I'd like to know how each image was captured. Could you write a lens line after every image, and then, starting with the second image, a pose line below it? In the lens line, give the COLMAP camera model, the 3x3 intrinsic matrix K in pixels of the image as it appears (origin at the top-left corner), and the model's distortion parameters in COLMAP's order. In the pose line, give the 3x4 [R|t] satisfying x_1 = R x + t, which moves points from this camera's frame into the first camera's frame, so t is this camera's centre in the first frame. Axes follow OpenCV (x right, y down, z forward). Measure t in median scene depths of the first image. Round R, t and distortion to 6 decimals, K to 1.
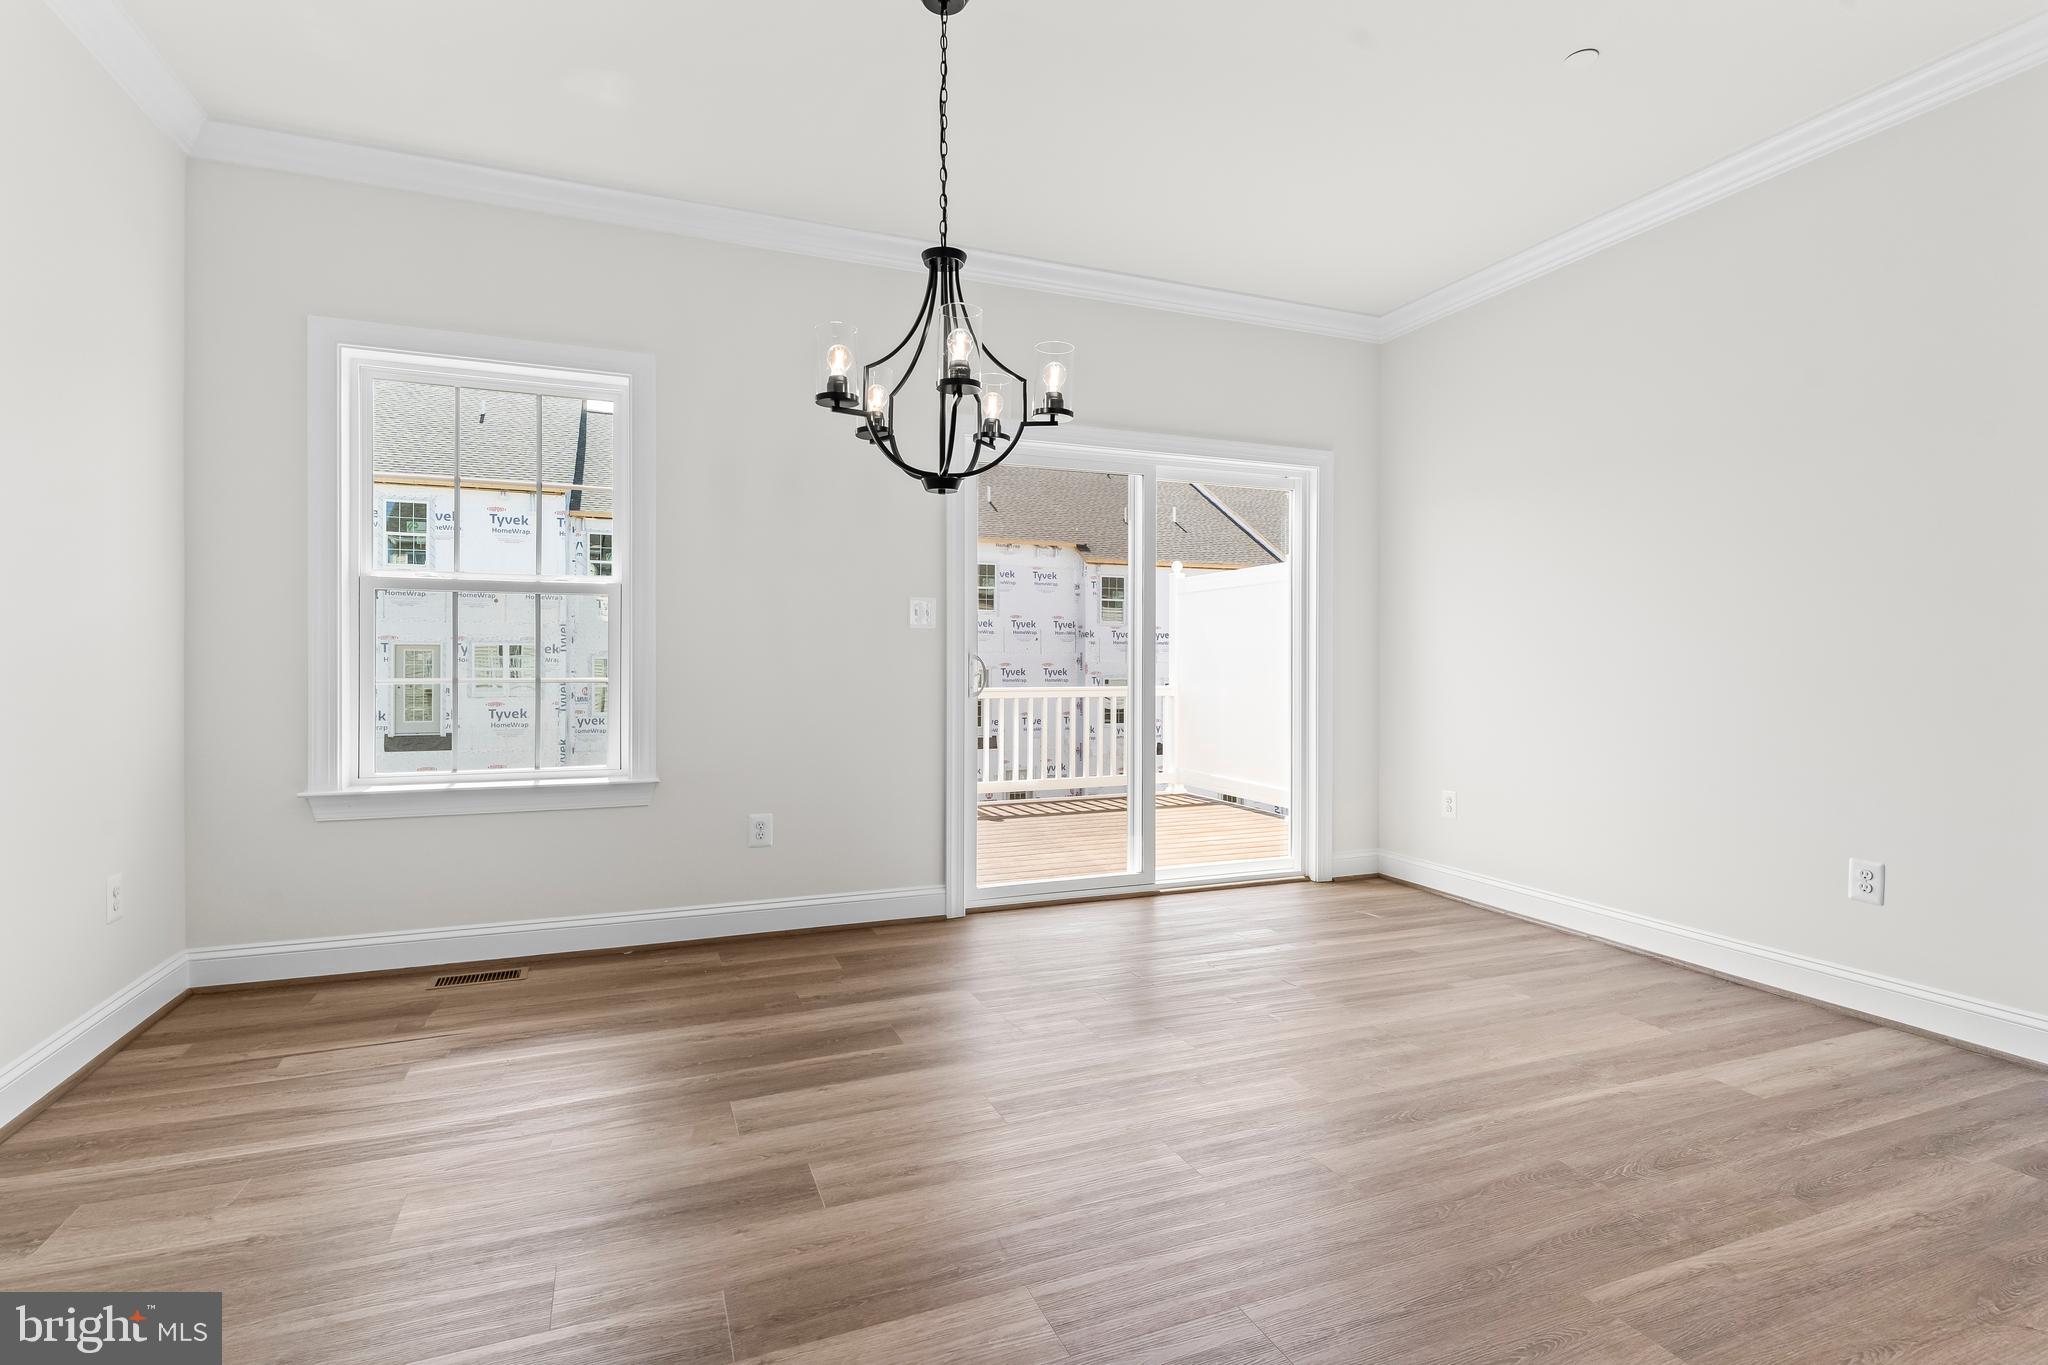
lens RADIAL K [[979.1, 0, 1019.2], [0, 979.1, 668.0], [0, 0, 1]] dist [0.000384, -0.000494]
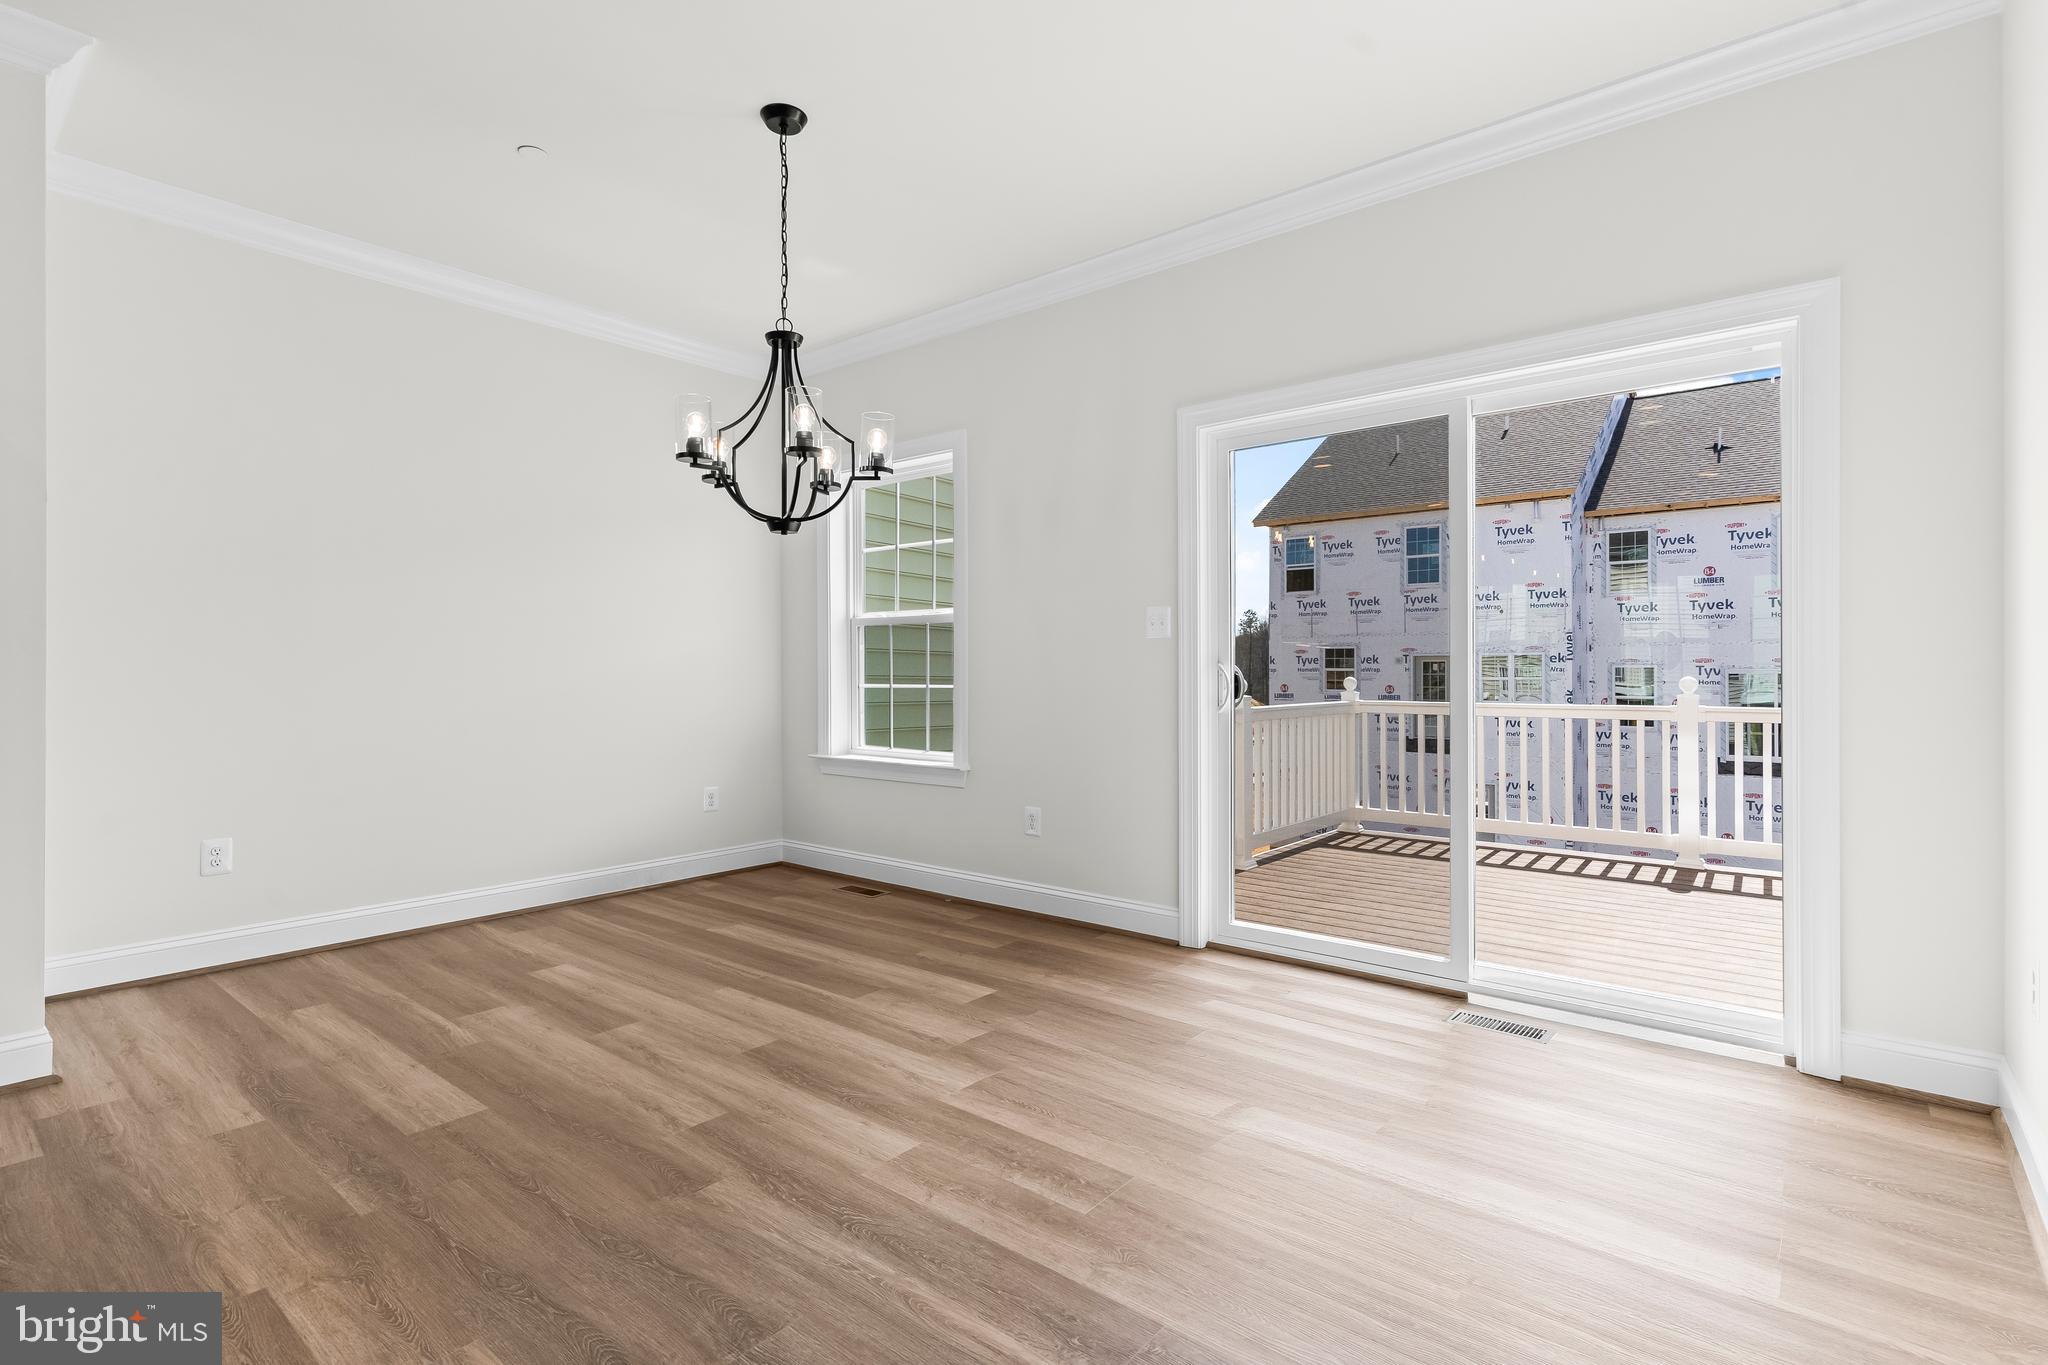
lens RADIAL K [[973.9, 0, 1015.0], [0, 973.9, 676.8], [0, 0, 1]] dist [0.001492, 0.000689]
pose [[0.475322, 0.001824, -0.879810, 0.681159], [-0.002165, 0.999997, 0.000903, -0.004127], [0.879809, 0.001475, 0.475324, 0.413810]]
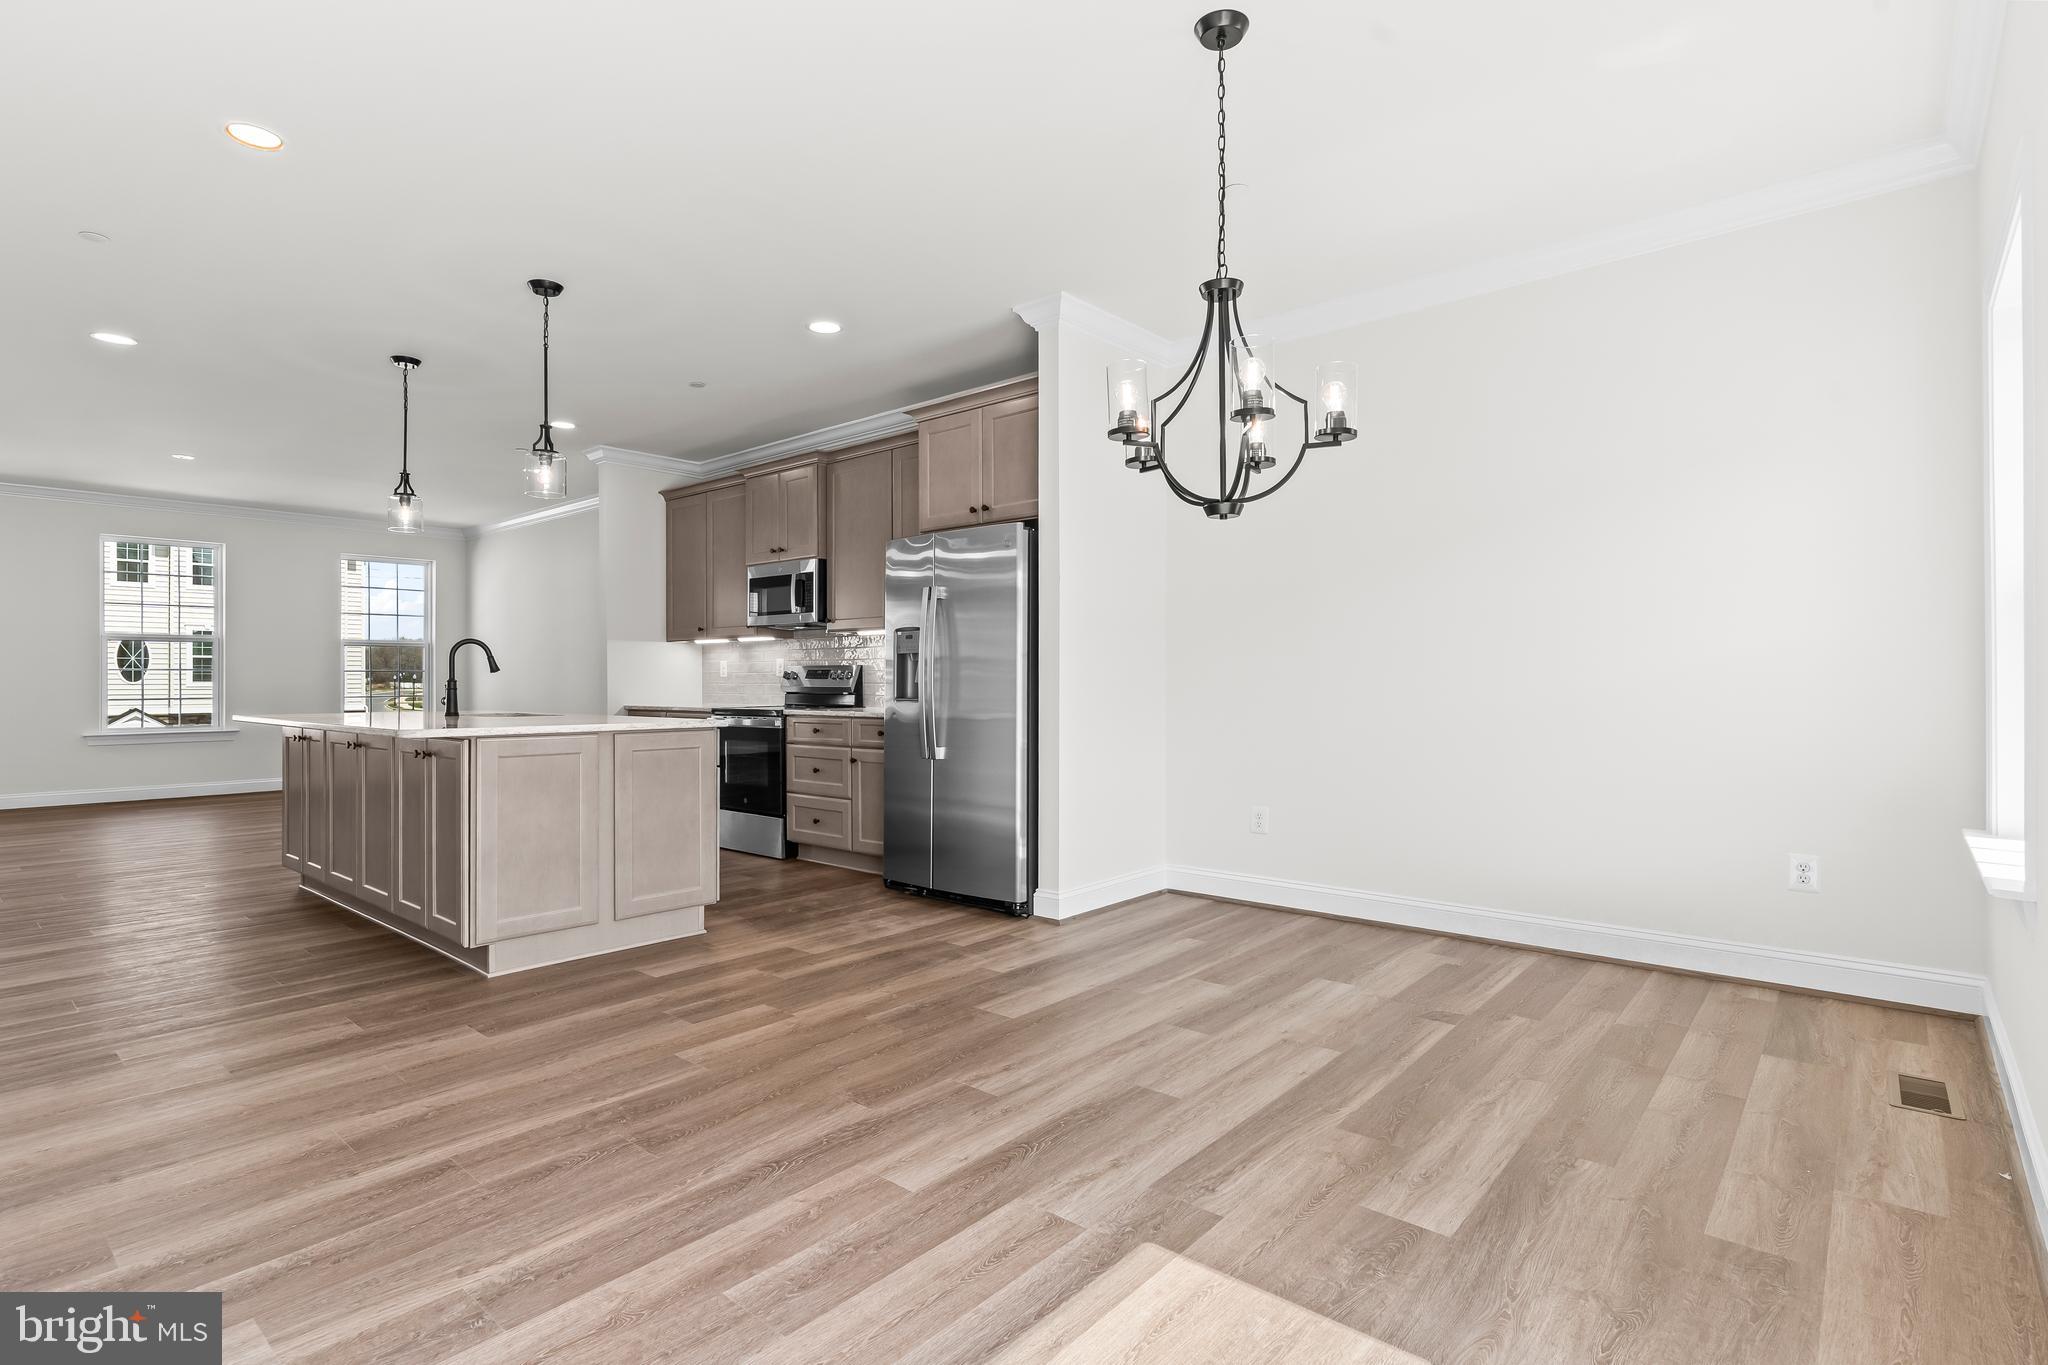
lens RADIAL K [[1003.8, 0, 1017.3], [0, 1003.8, 671.5], [0, 0, 1]] dist [-0.001868, 0.000253]
pose [[-0.890410, -0.003658, -0.455144, 0.361471], [-0.002113, 0.999990, -0.003903, -0.009054], [0.455154, -0.002513, -0.890409, 1.121768]]
